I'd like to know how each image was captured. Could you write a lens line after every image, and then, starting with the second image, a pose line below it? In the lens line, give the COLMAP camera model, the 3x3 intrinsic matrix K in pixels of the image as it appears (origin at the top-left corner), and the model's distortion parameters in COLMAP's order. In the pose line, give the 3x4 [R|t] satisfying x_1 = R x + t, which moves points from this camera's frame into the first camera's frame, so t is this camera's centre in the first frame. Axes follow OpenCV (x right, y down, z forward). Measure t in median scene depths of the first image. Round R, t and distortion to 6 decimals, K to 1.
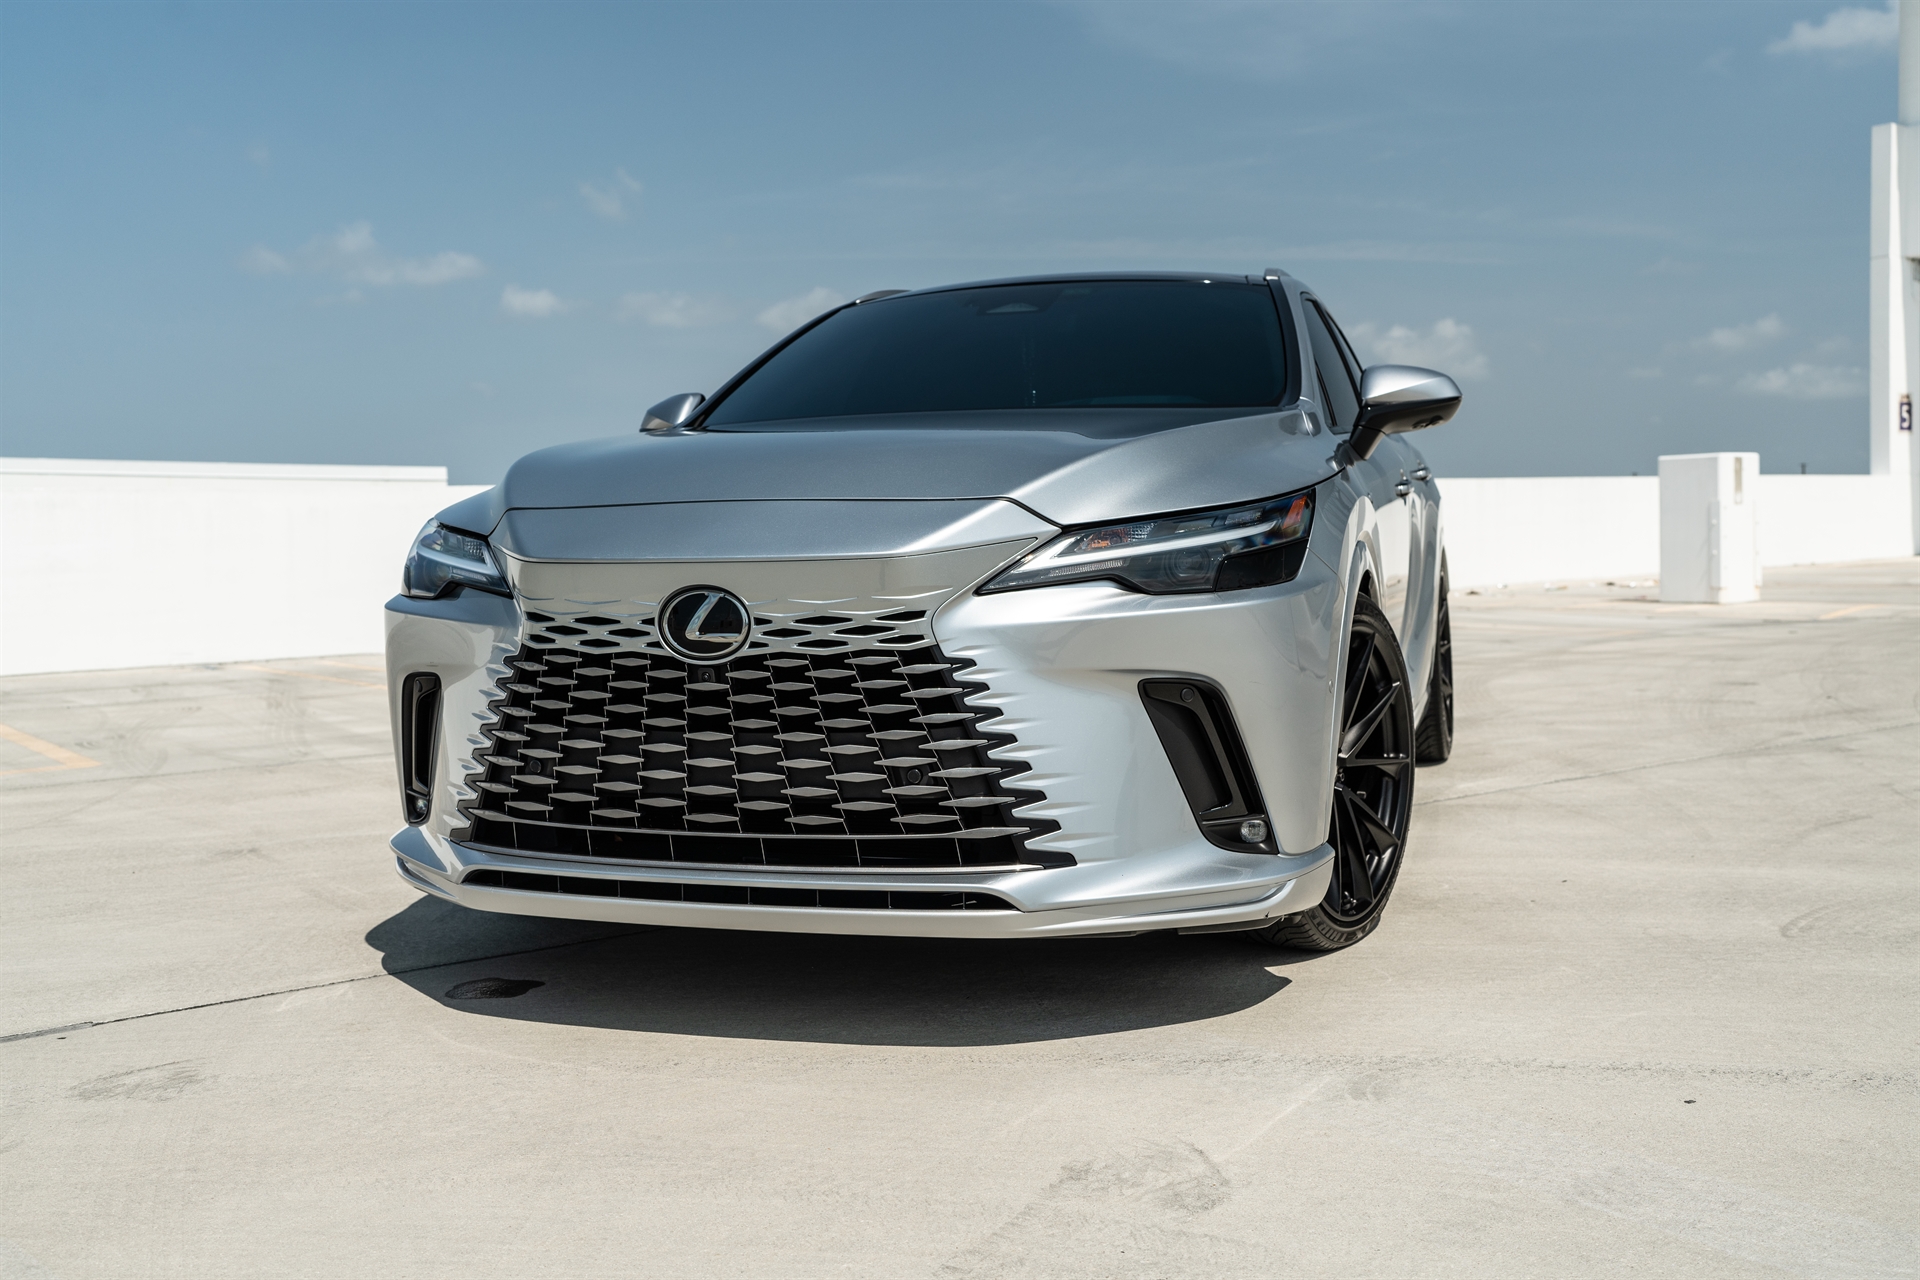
lens RADIAL K [[1851.8, 0, 960.0], [0, 1851.8, 640.0], [0, 0, 1]] dist [-0.009990, -0.004638]
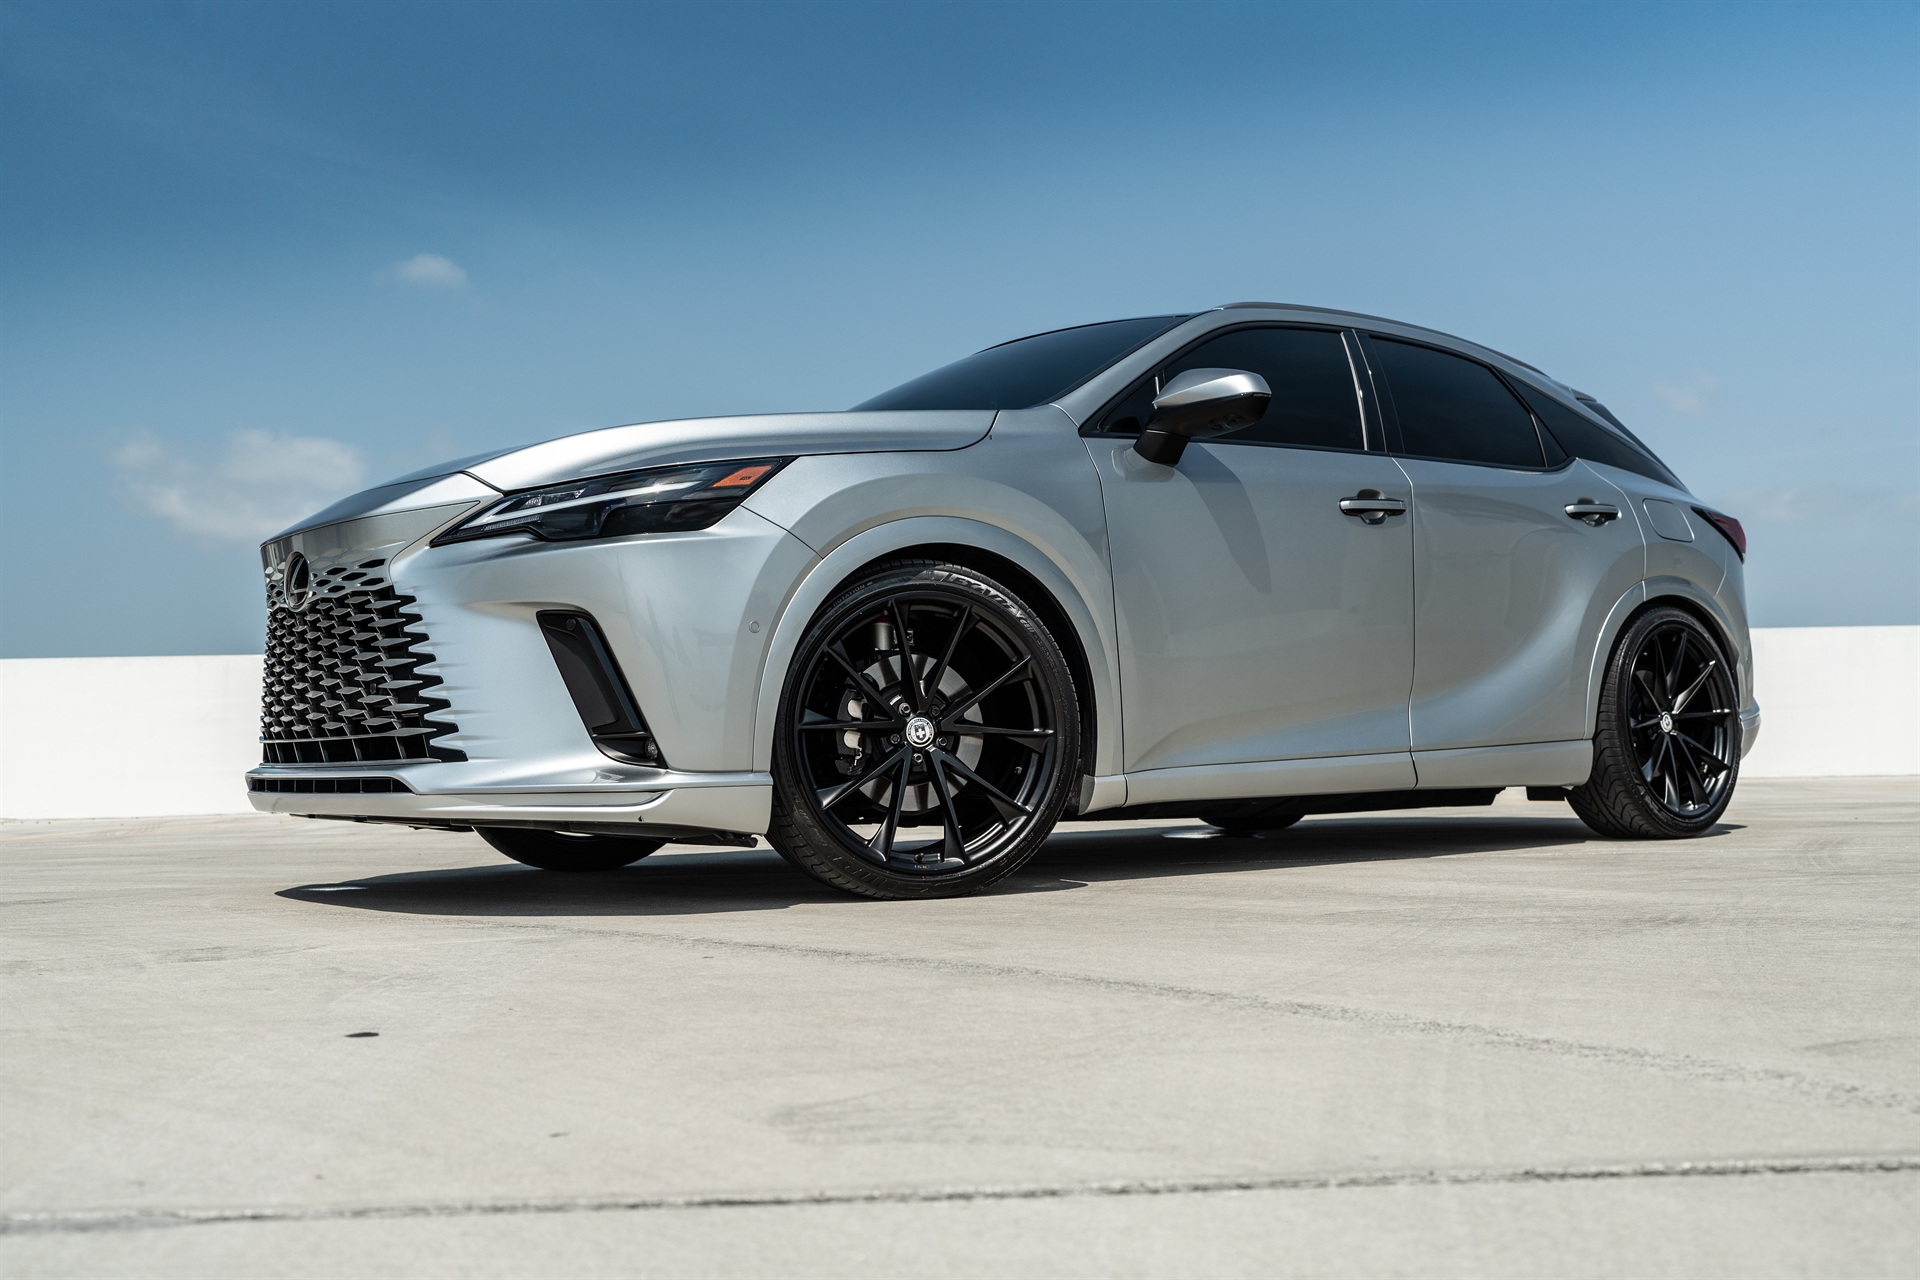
lens RADIAL K [[1851.8, 0, 960.0], [0, 1851.8, 640.0], [0, 0, 1]] dist [-0.009990, -0.004638]
pose [[0.828414, -0.032128, -0.559194, 1.014054], [-0.032123, 0.993985, -0.104696, 0.159333], [0.559194, 0.104695, 0.822400, 0.171070]]
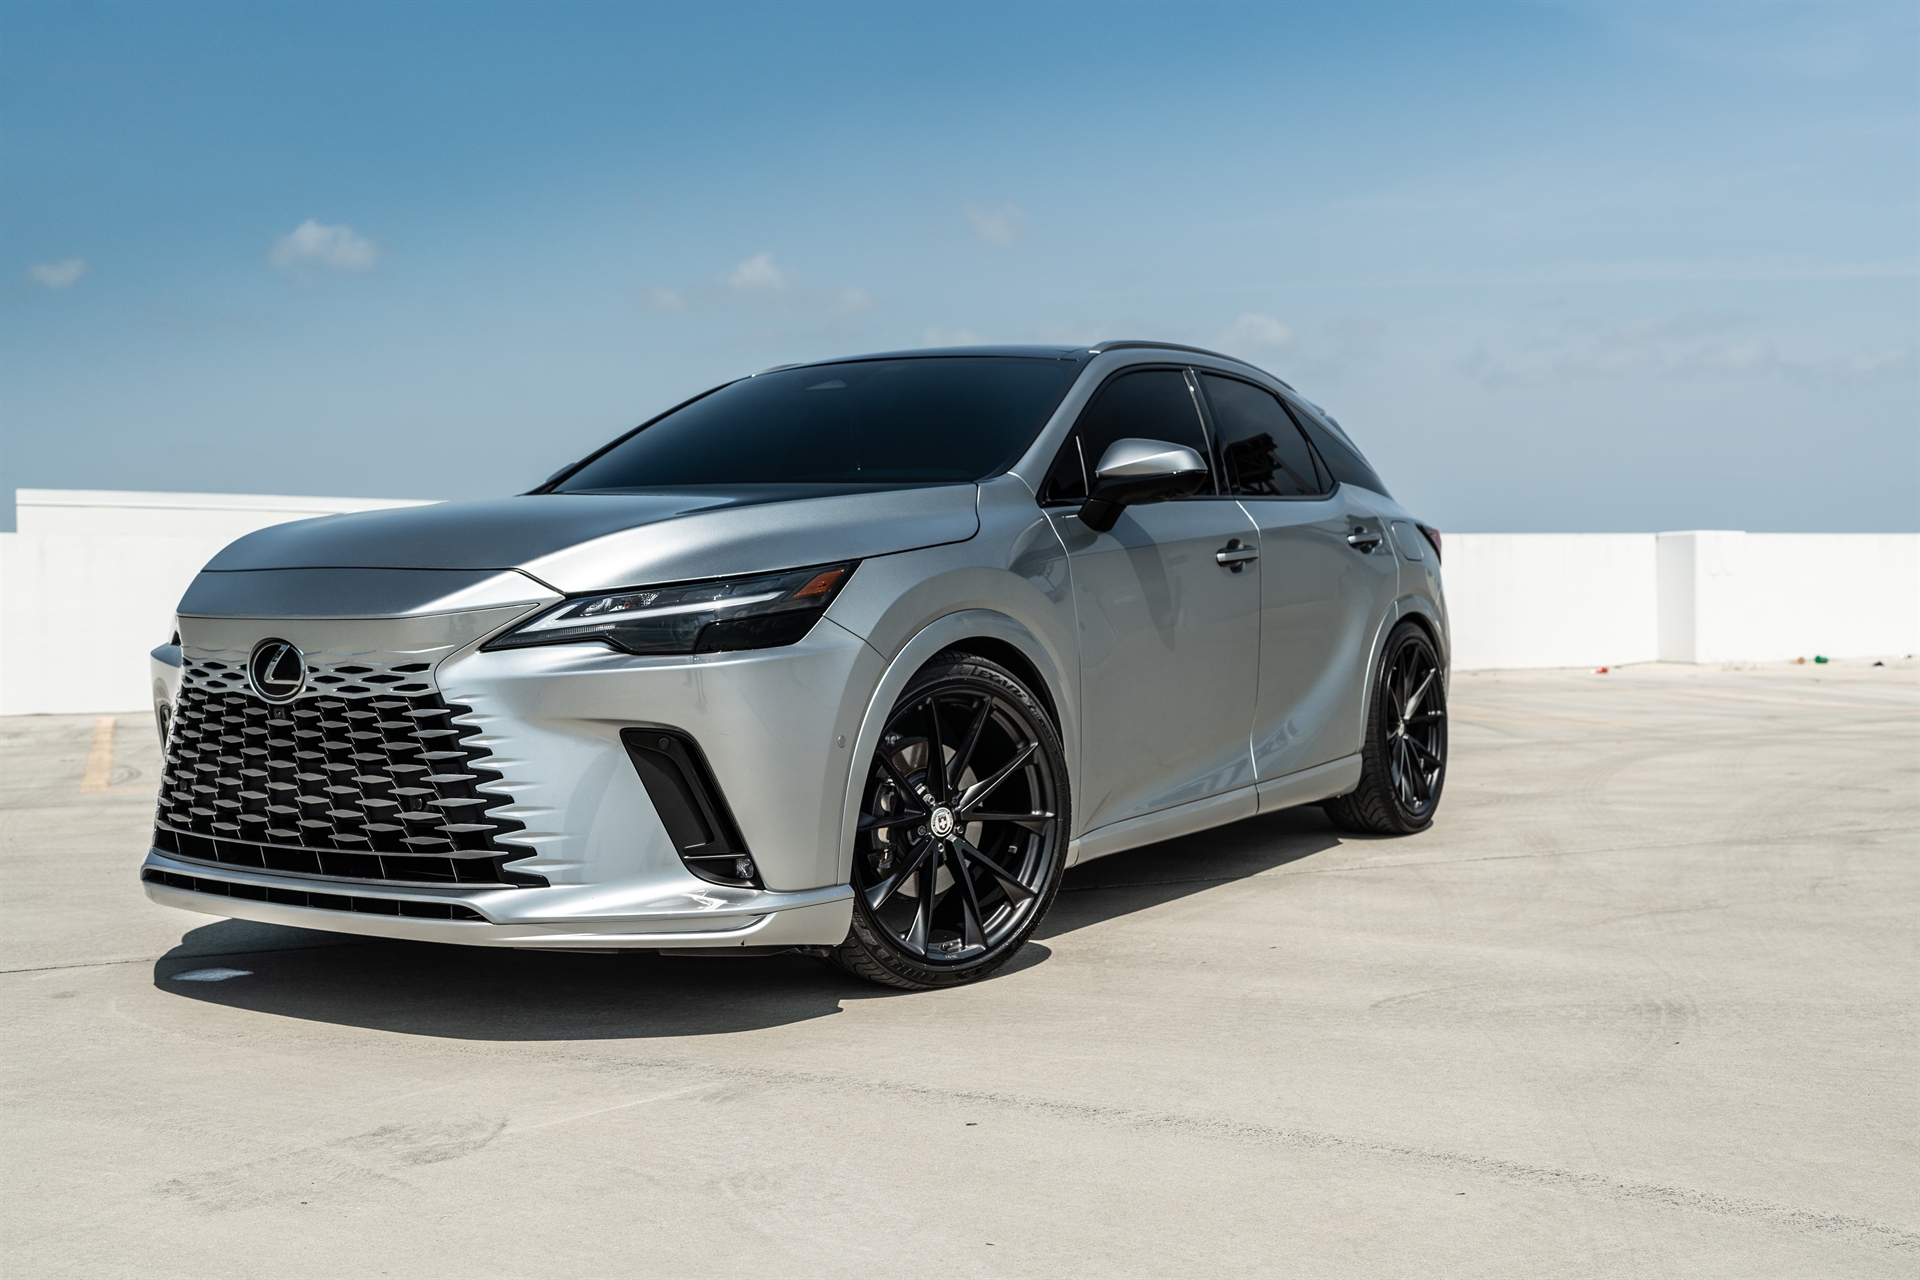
lens RADIAL K [[1987.5, 0, 960.0], [0, 1987.5, 640.0], [0, 0, 1]] dist [0.001019, -0.002708]
pose [[0.969663, 0.021106, -0.243533, 0.609891], [-0.027892, 0.999312, -0.024451, -0.009364], [0.242850, 0.030502, 0.969584, -0.145762]]
